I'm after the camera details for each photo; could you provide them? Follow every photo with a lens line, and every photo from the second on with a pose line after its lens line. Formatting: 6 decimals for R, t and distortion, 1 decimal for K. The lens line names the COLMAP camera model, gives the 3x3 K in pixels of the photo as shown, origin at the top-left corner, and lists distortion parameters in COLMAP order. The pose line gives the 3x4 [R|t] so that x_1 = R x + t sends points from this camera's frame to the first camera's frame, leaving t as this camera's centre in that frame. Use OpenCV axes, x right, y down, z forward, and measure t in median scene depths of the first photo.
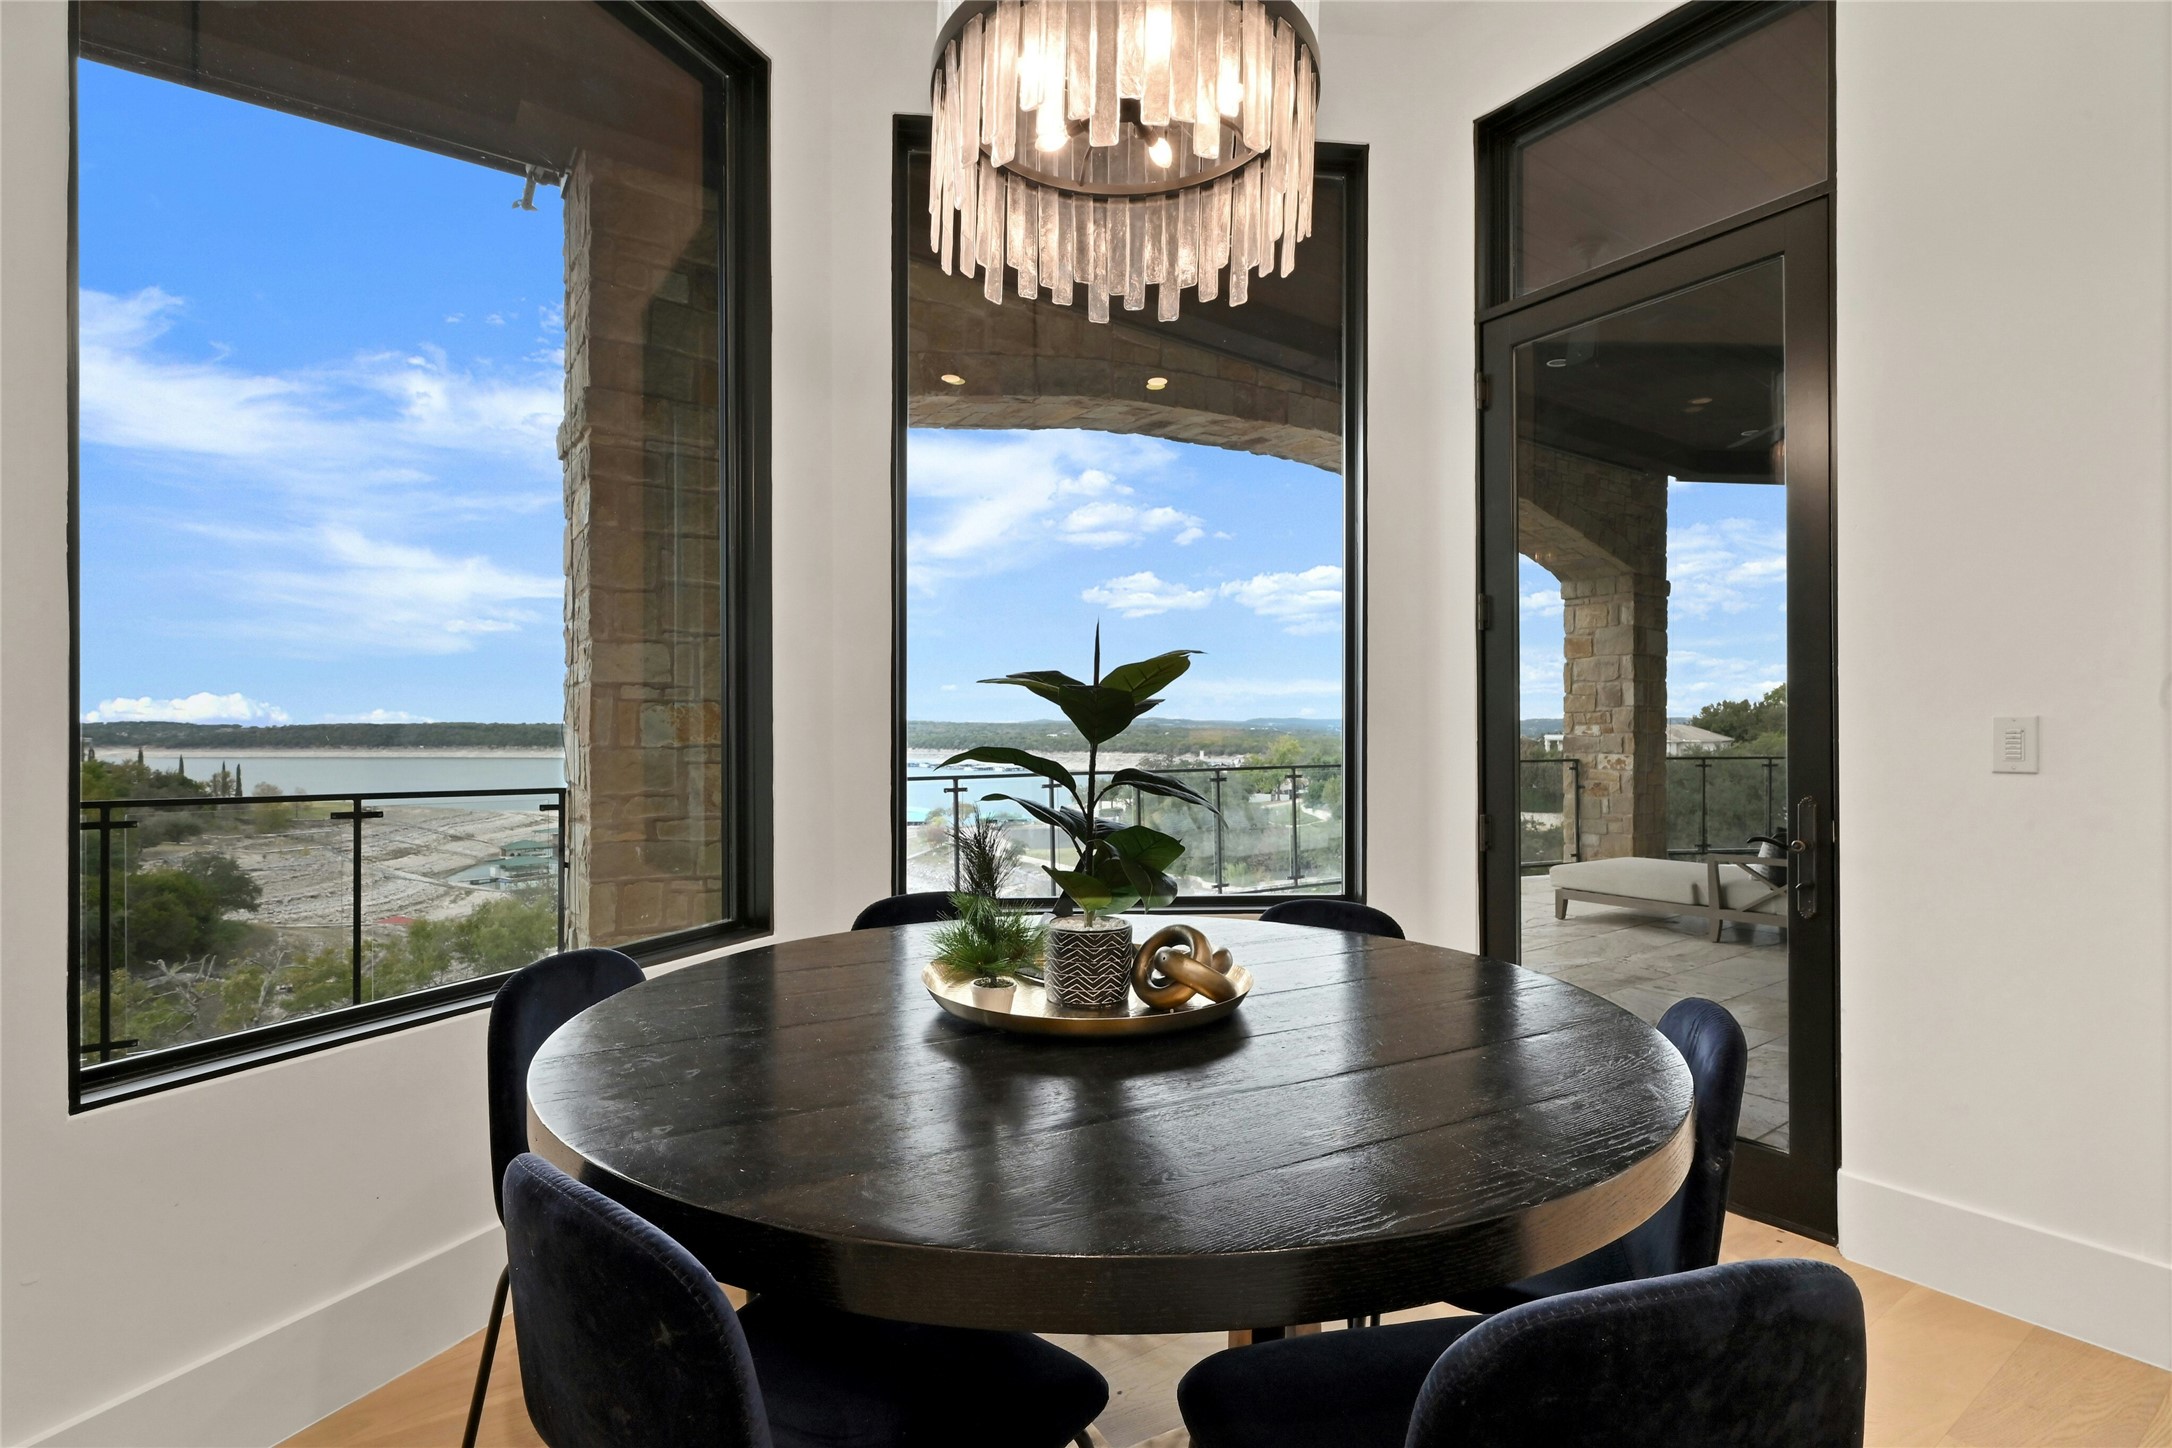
lens RADIAL K [[826.1, 0, 1086.0], [0, 826.1, 724.0], [0, 0, 1]] dist [-0.000182, 0.000003]
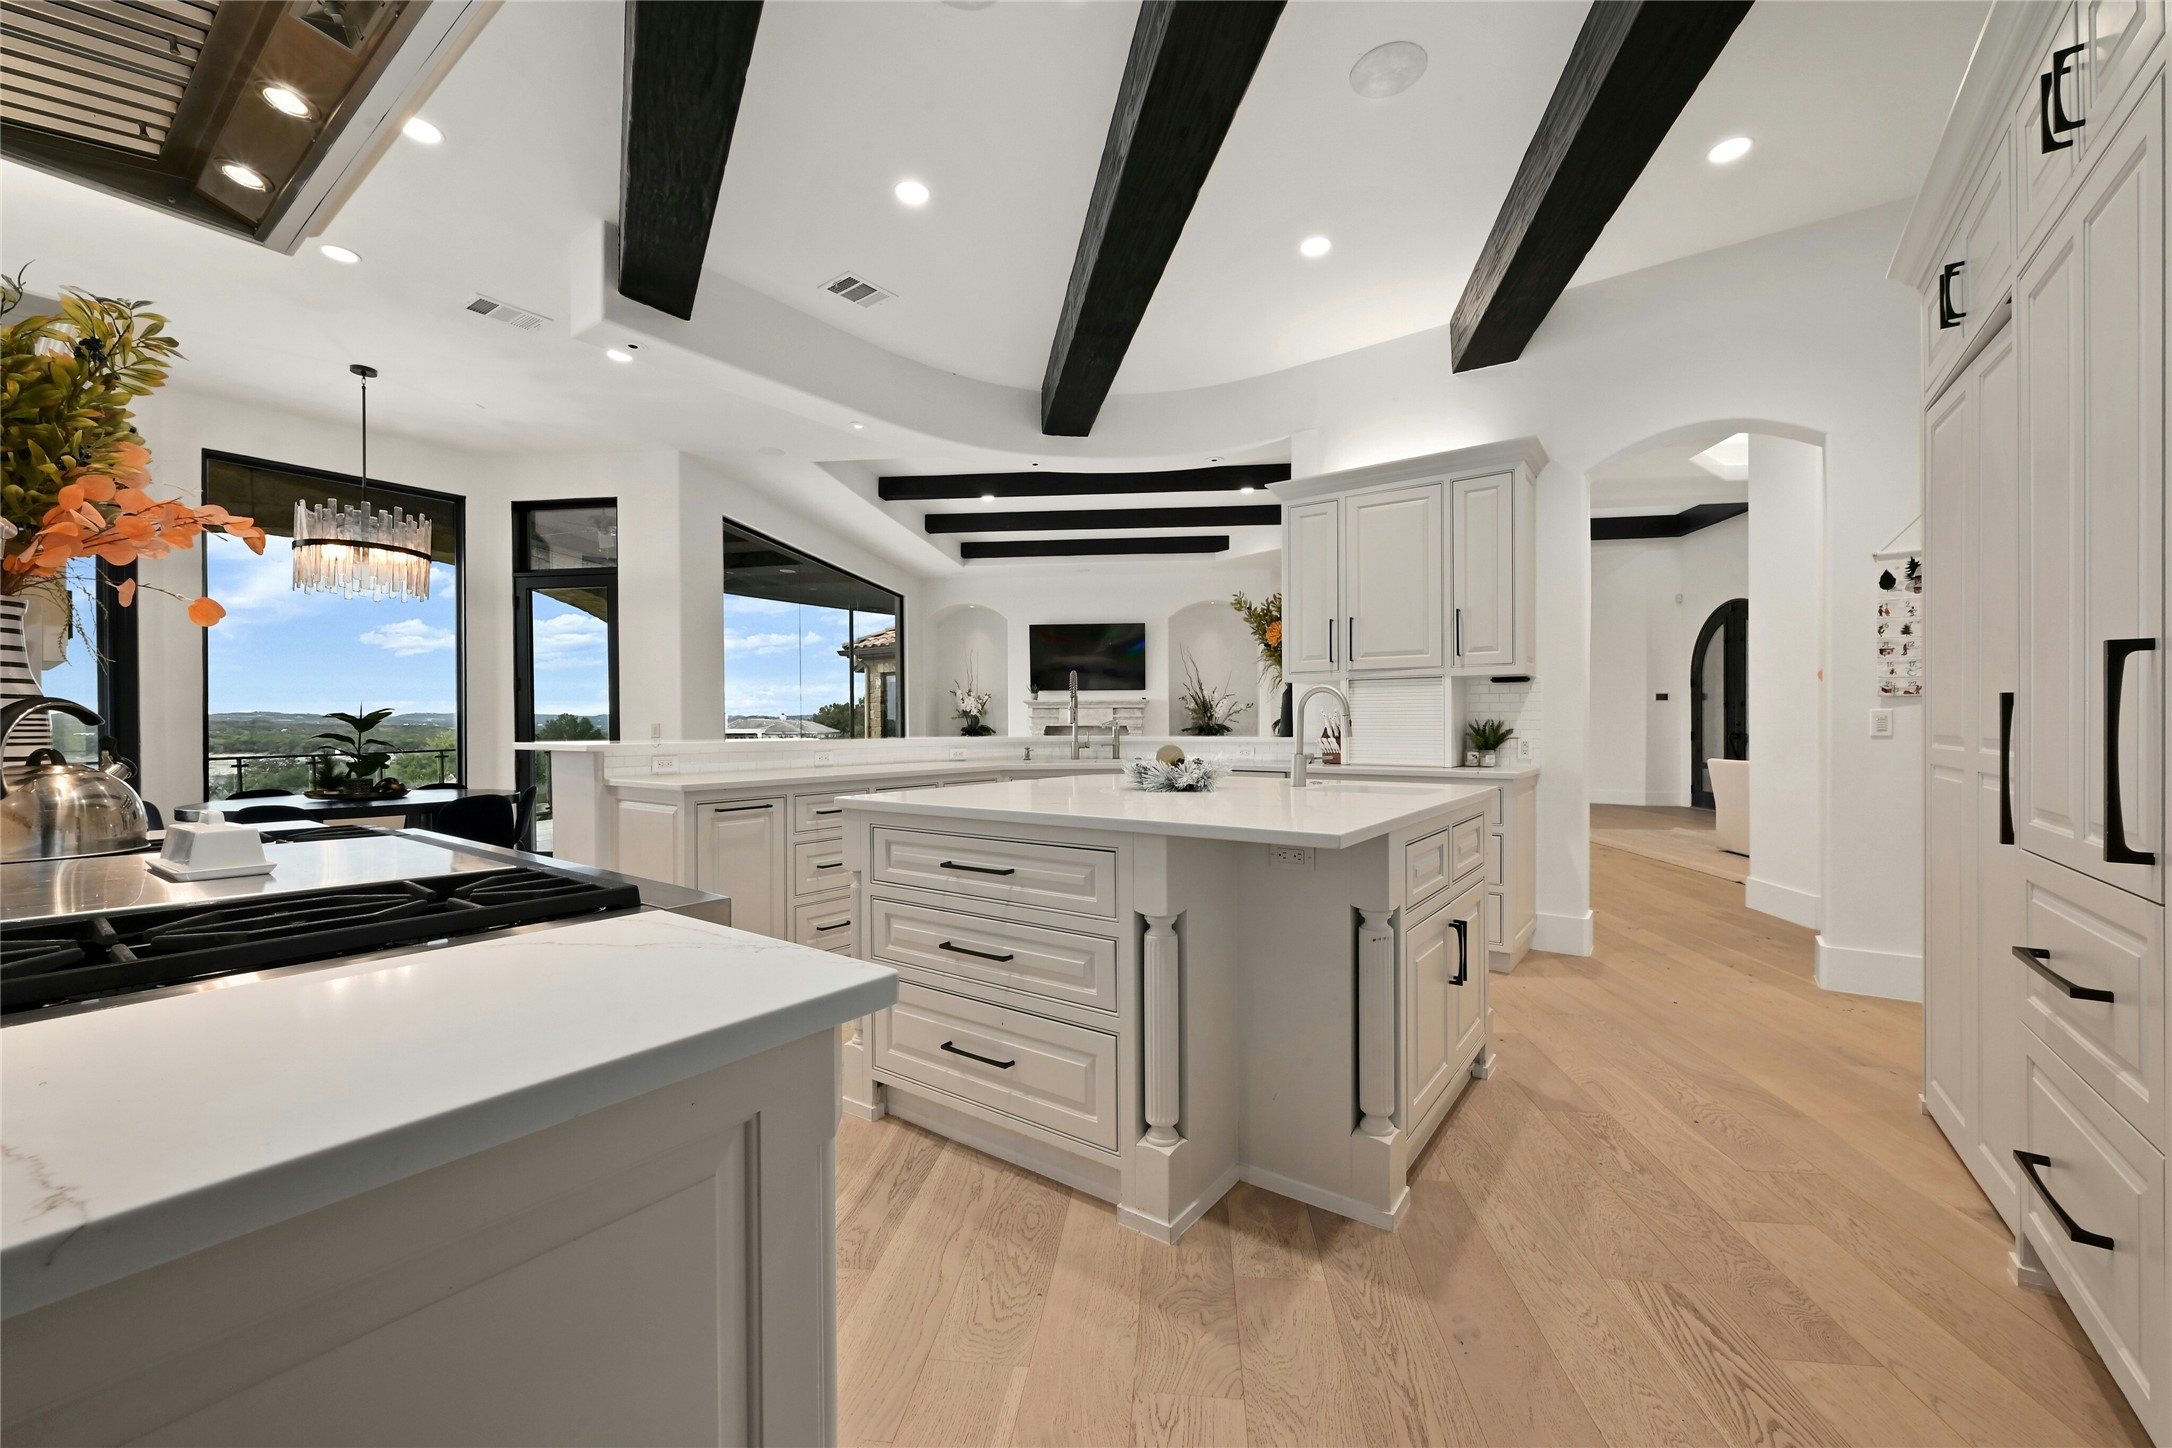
lens RADIAL K [[826.1, 0, 1086.0], [0, 826.1, 724.0], [0, 0, 1]] dist [-0.000182, 0.000003]
pose [[0.756584, -0.004564, 0.653880, 0.042504], [-0.007514, 0.999849, 0.015674, -0.093490], [-0.653853, -0.016772, 0.756436, -3.803259]]
